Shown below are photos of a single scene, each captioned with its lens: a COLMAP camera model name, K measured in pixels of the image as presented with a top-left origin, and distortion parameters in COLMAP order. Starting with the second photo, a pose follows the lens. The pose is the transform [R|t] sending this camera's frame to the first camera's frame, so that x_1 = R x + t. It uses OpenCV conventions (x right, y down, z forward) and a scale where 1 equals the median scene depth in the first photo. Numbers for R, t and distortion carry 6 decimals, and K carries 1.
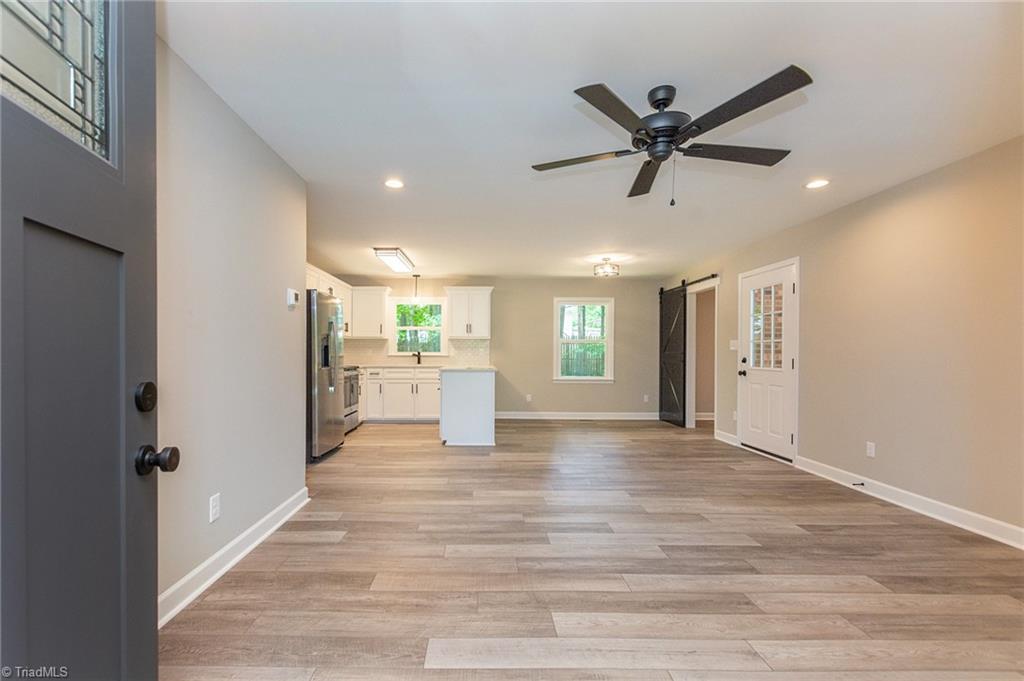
lens RADIAL K [[451.8, 0, 505.8], [0, 451.8, 358.4], [0, 0, 1]] dist [0.000095, -0.000277]
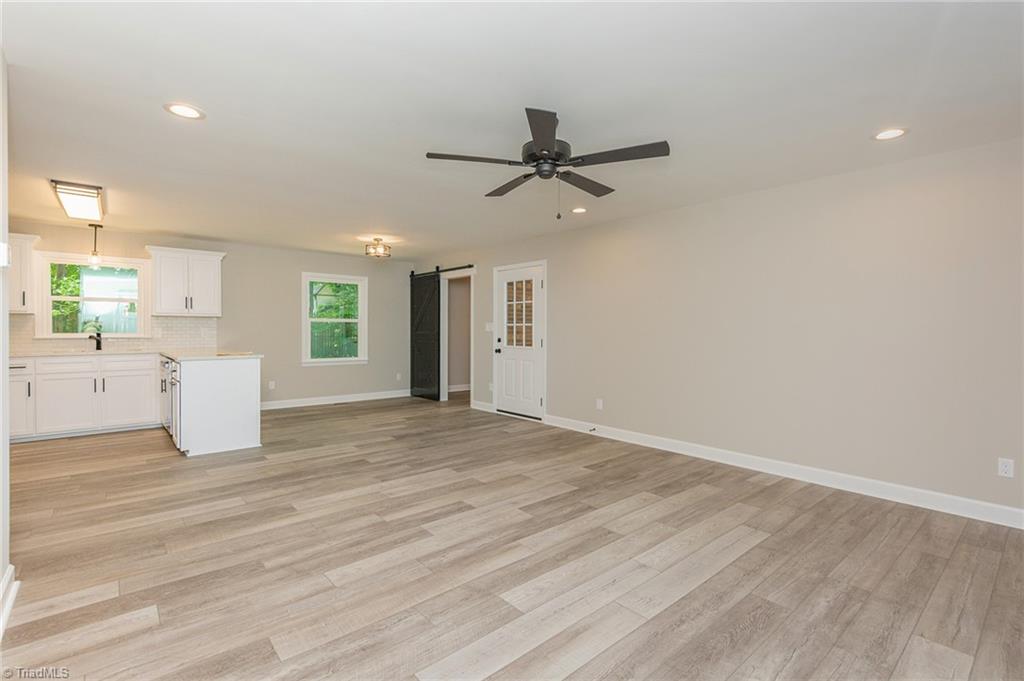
lens RADIAL K [[442.7, 0, 514.4], [0, 442.7, 334.3], [0, 0, 1]] dist [-0.000577, -0.000392]
pose [[0.772767, -0.007736, 0.634642, -0.238887], [0.006216, 0.999970, 0.004620, -0.021076], [-0.634659, 0.000375, 0.772792, 0.086783]]
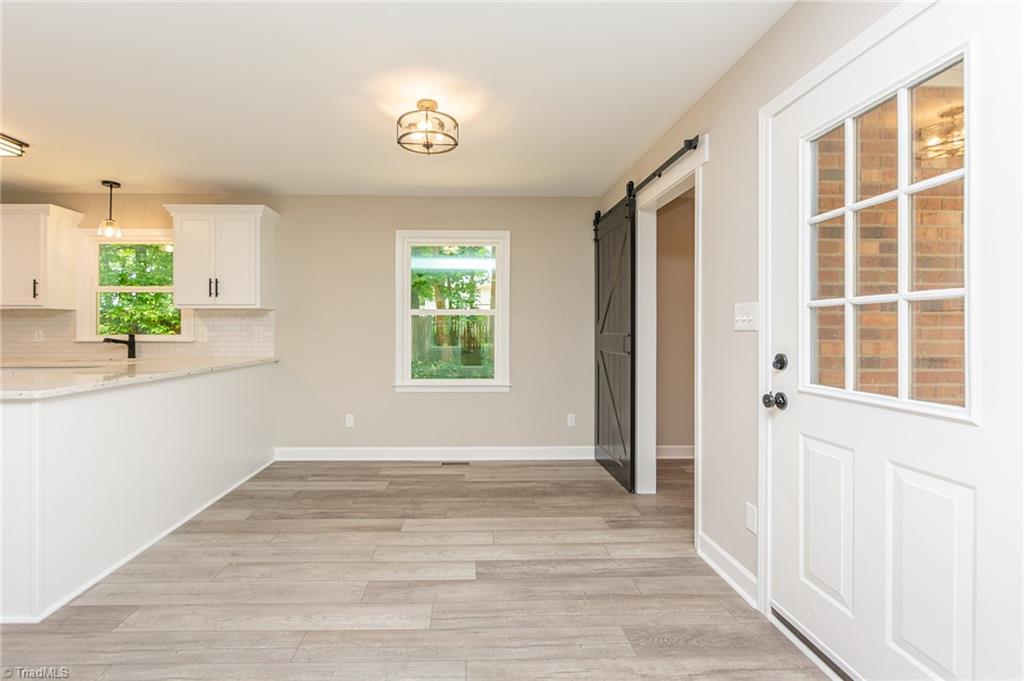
lens RADIAL K [[455.4, 0, 507.7], [0, 455.4, 335.2], [0, 0, 1]] dist [-0.000335, -0.000169]
pose [[0.999404, -0.004626, 0.034214, 0.407335], [0.004684, 0.999988, -0.001608, -0.020147], [-0.034206, 0.001767, 0.999413, 0.865776]]
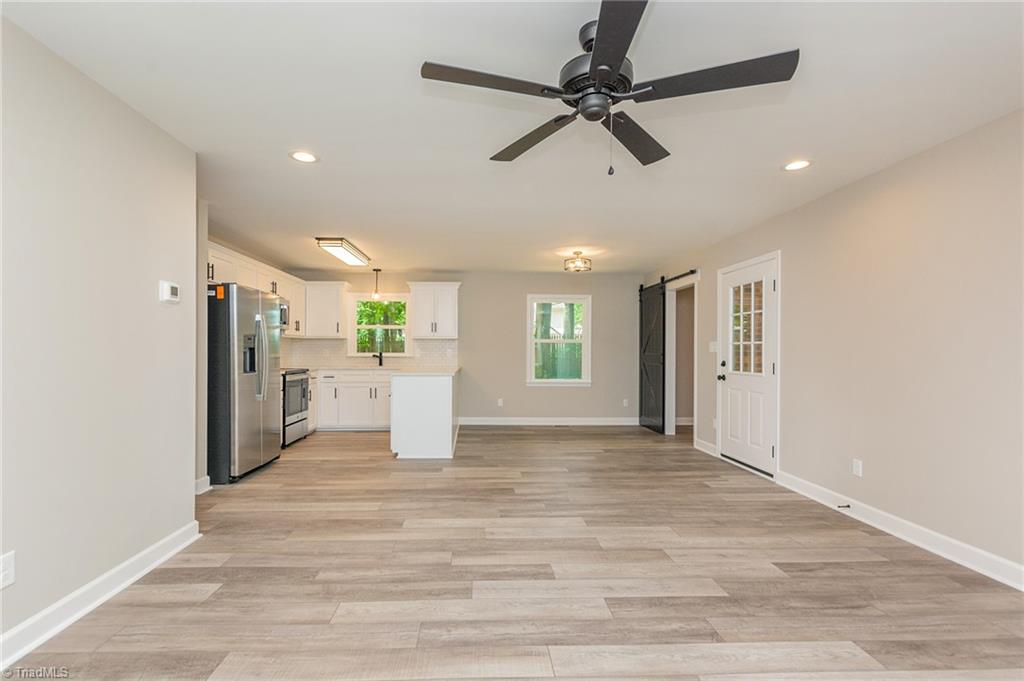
lens RADIAL K [[455.7, 0, 517.6], [0, 455.7, 353.9], [0, 0, 1]] dist [0.000691, -0.000181]
pose [[0.999260, 0.000620, 0.038453, 0.094154], [-0.000433, 0.999988, -0.004886, -0.014016], [-0.038456, 0.004866, 0.999248, 0.115094]]
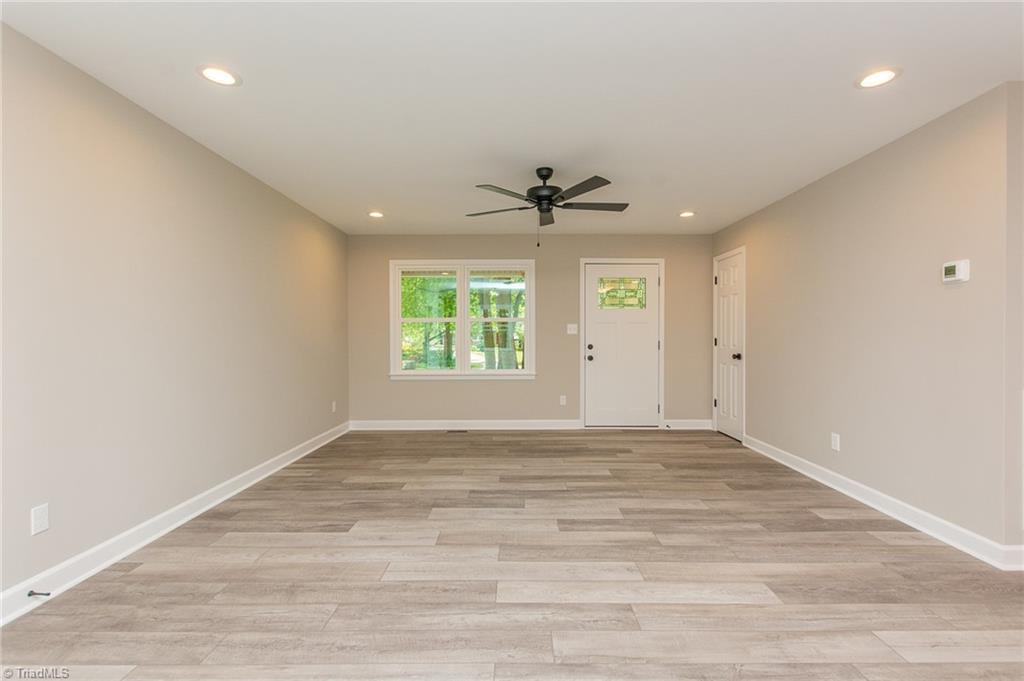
lens RADIAL K [[446.1, 0, 543.1], [0, 446.1, 337.0], [0, 0, 1]] dist [-0.000479, -0.000139]
pose [[-0.999973, -0.003865, -0.006268, 0.188032], [-0.003941, 0.999919, 0.012132, -0.019794], [0.006221, 0.012156, -0.999907, 1.336737]]
